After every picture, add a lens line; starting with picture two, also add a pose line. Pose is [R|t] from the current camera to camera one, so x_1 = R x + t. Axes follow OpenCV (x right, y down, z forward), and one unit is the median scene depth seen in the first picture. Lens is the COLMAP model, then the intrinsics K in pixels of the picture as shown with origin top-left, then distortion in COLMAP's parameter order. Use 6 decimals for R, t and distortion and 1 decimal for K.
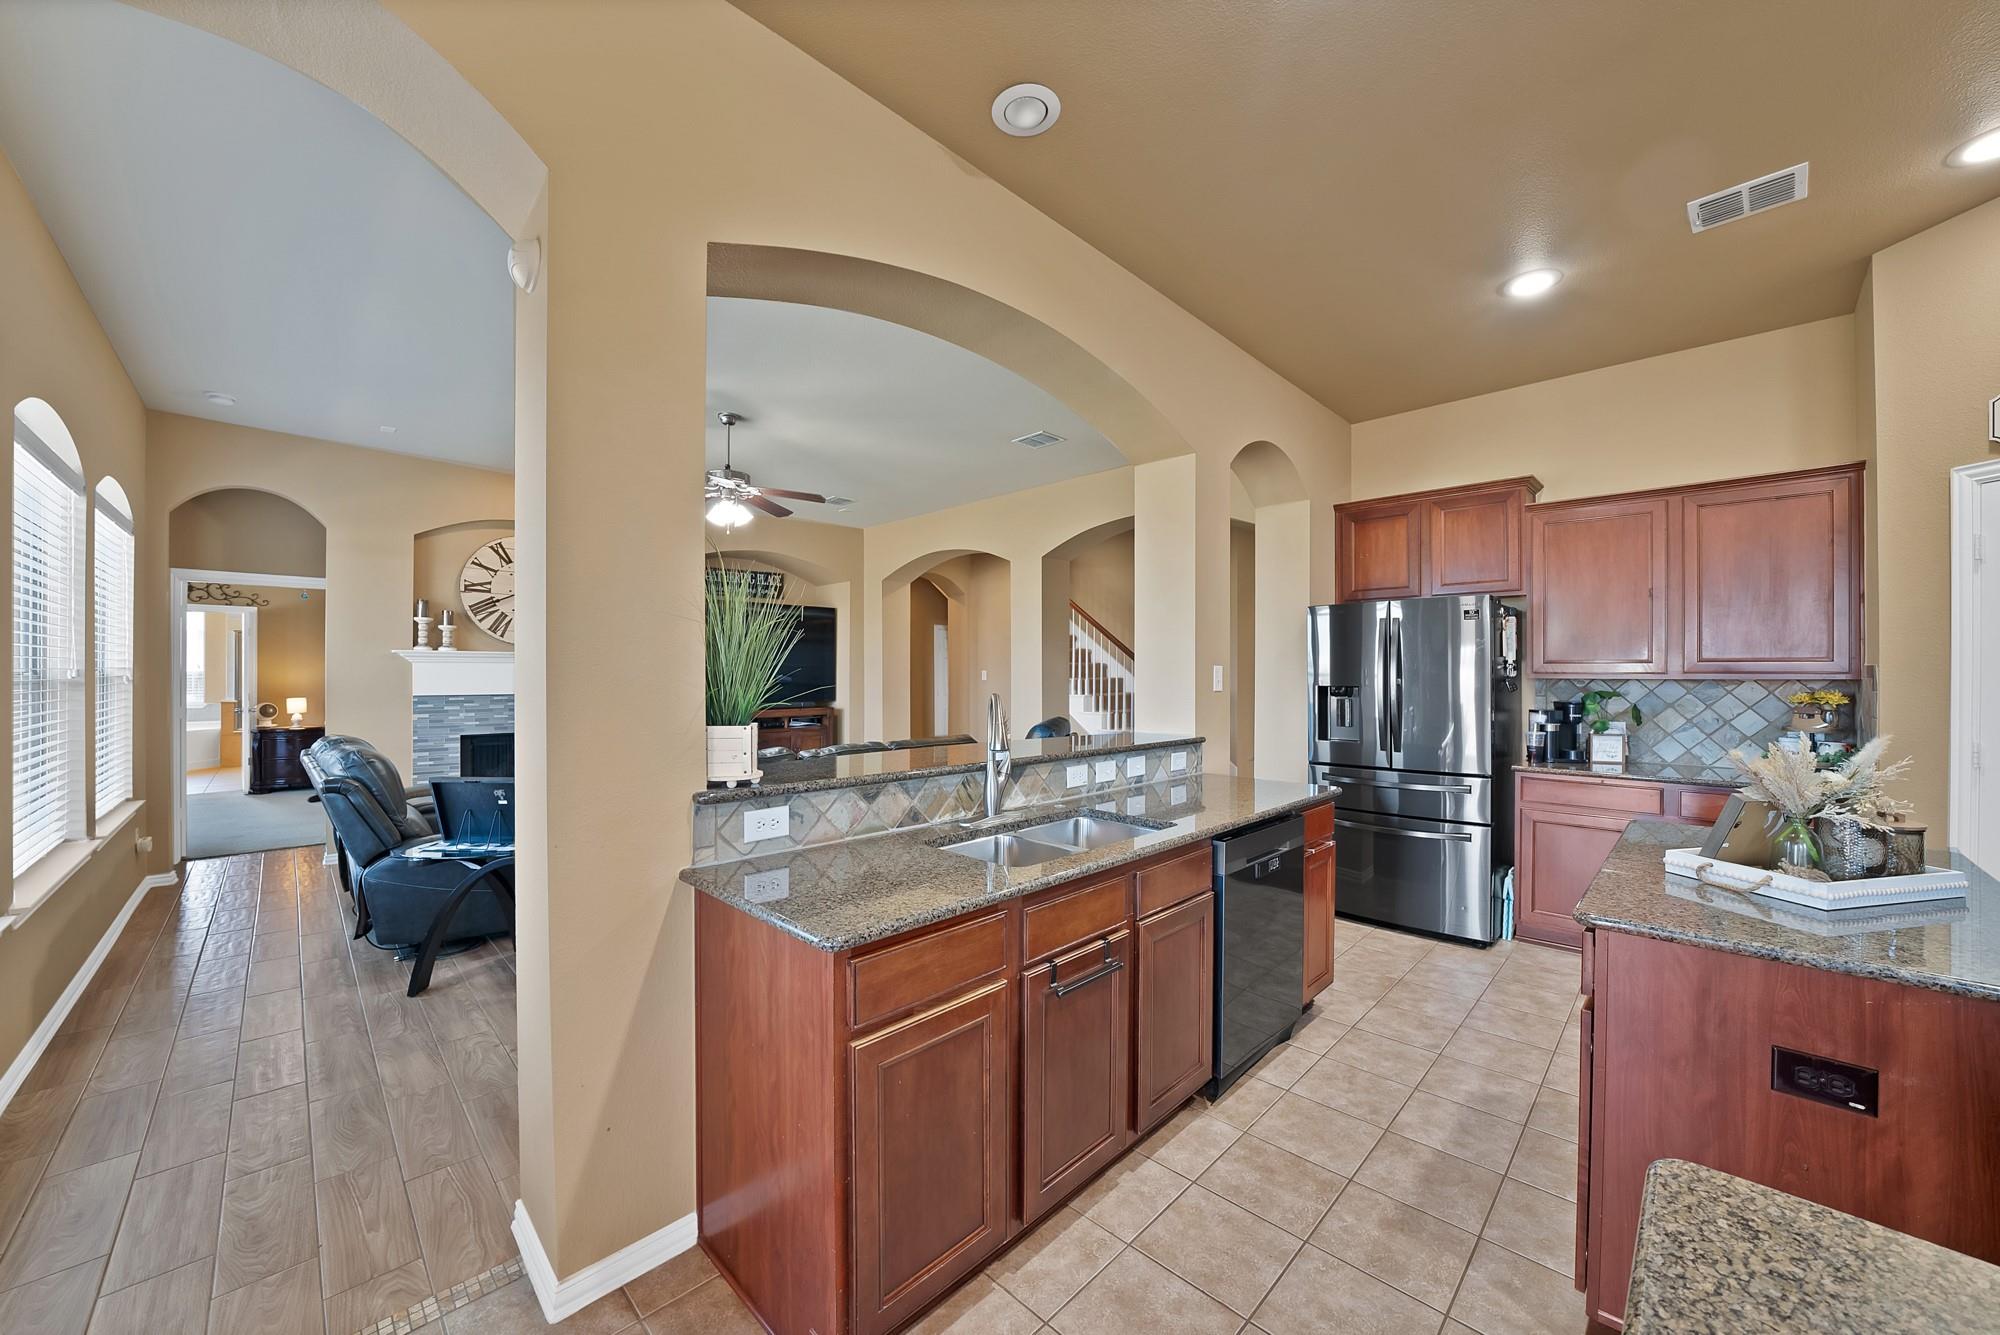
lens RADIAL K [[716.5, 0, 998.9], [0, 716.5, 675.0], [0, 0, 1]] dist [-0.015938, 0.000039]
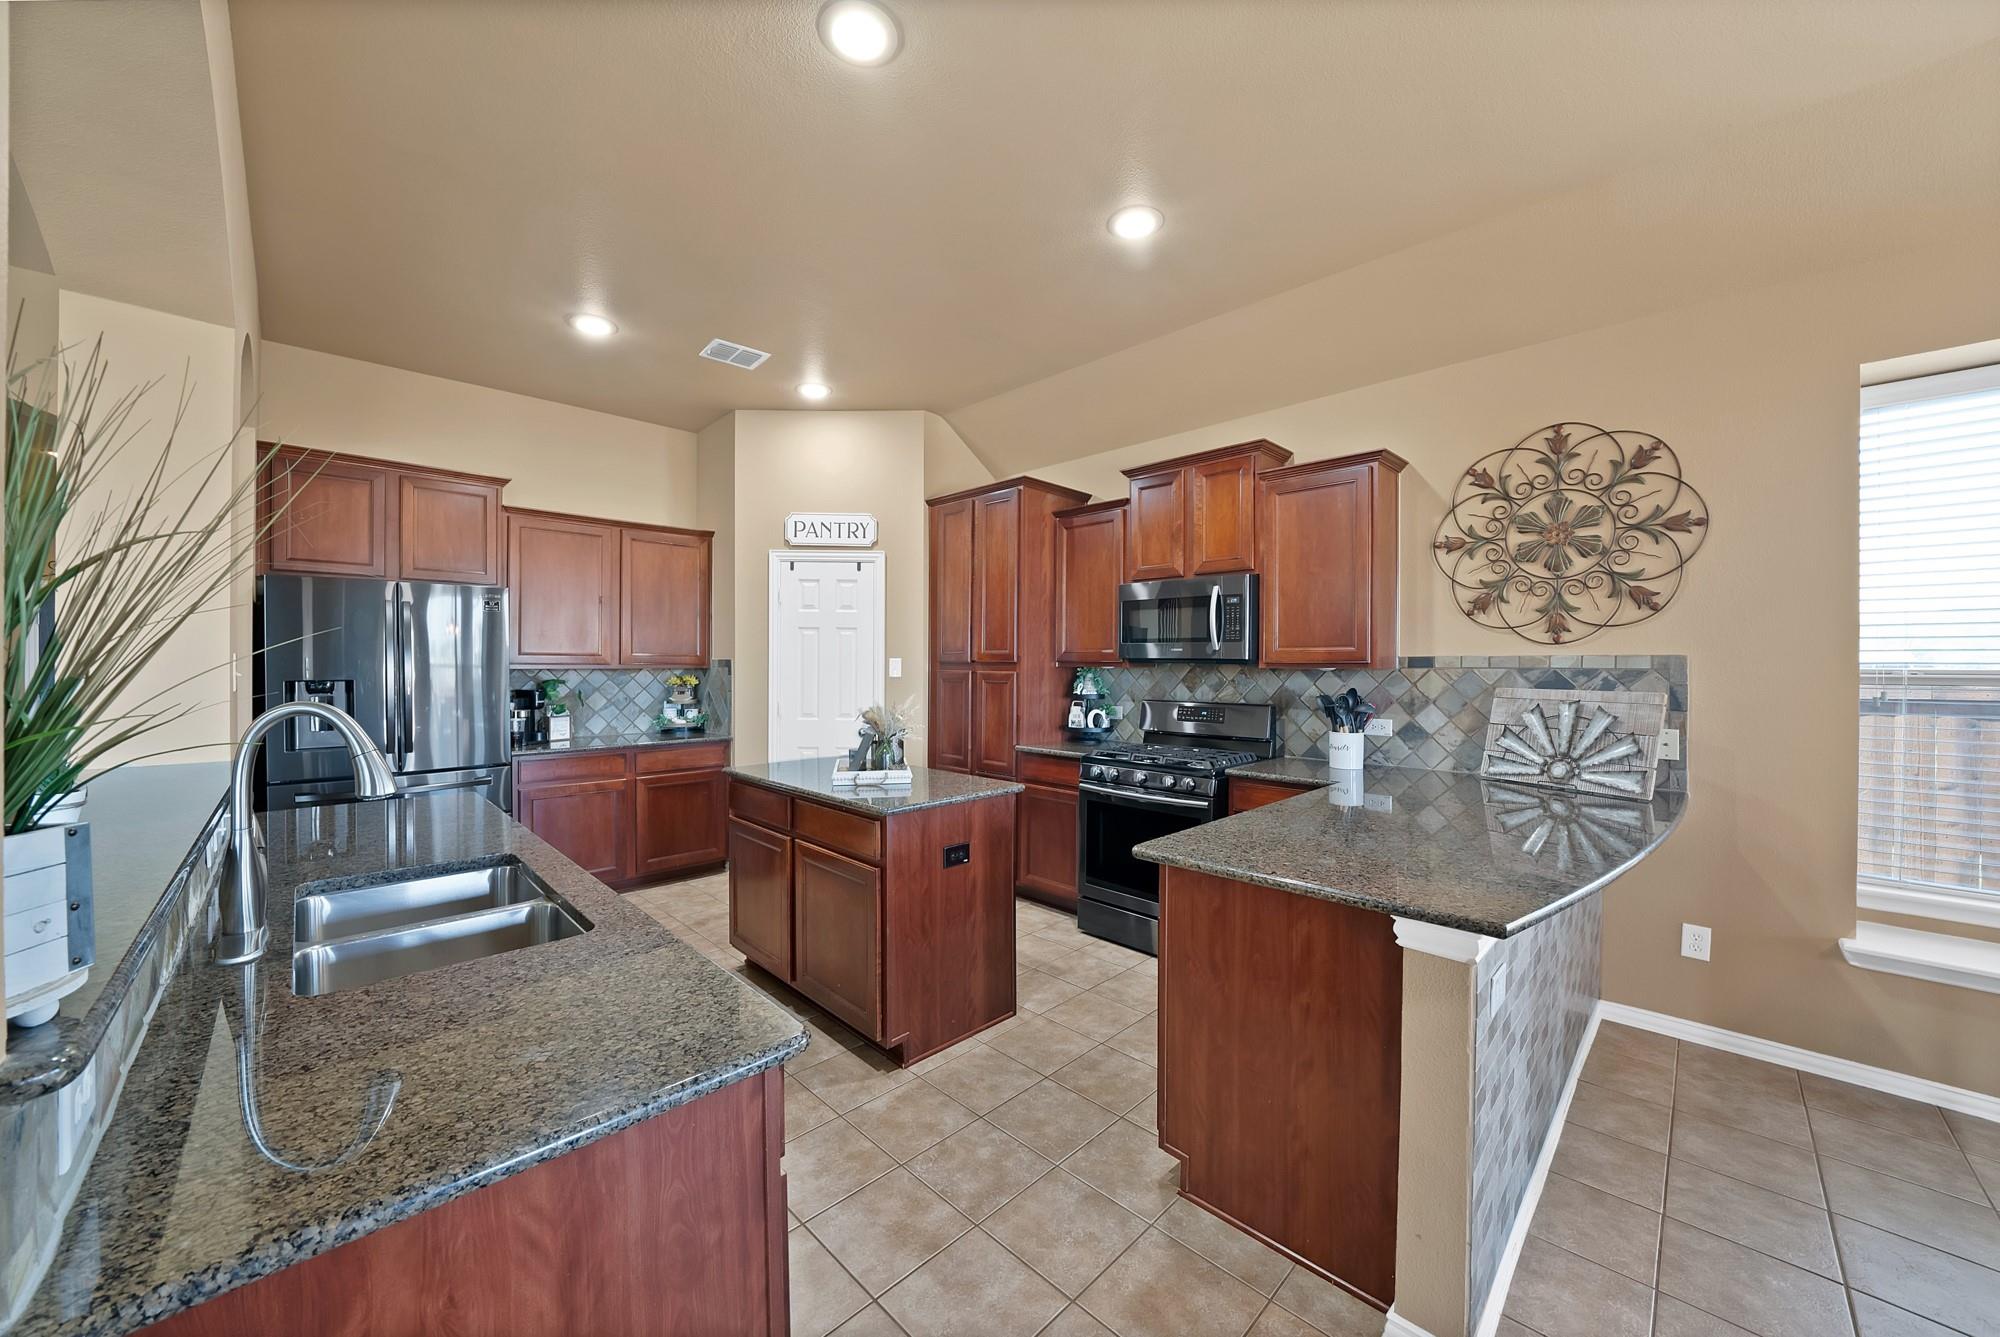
lens RADIAL K [[716.5, 0, 1000.7], [0, 716.5, 666.4], [0, 0, 1]] dist [-0.015938, 0.000039]
pose [[0.017555, -0.002432, 0.999843, -0.327138], [-0.000825, 0.999997, 0.002447, -0.001967], [-0.999846, -0.000868, 0.017553, 0.265638]]
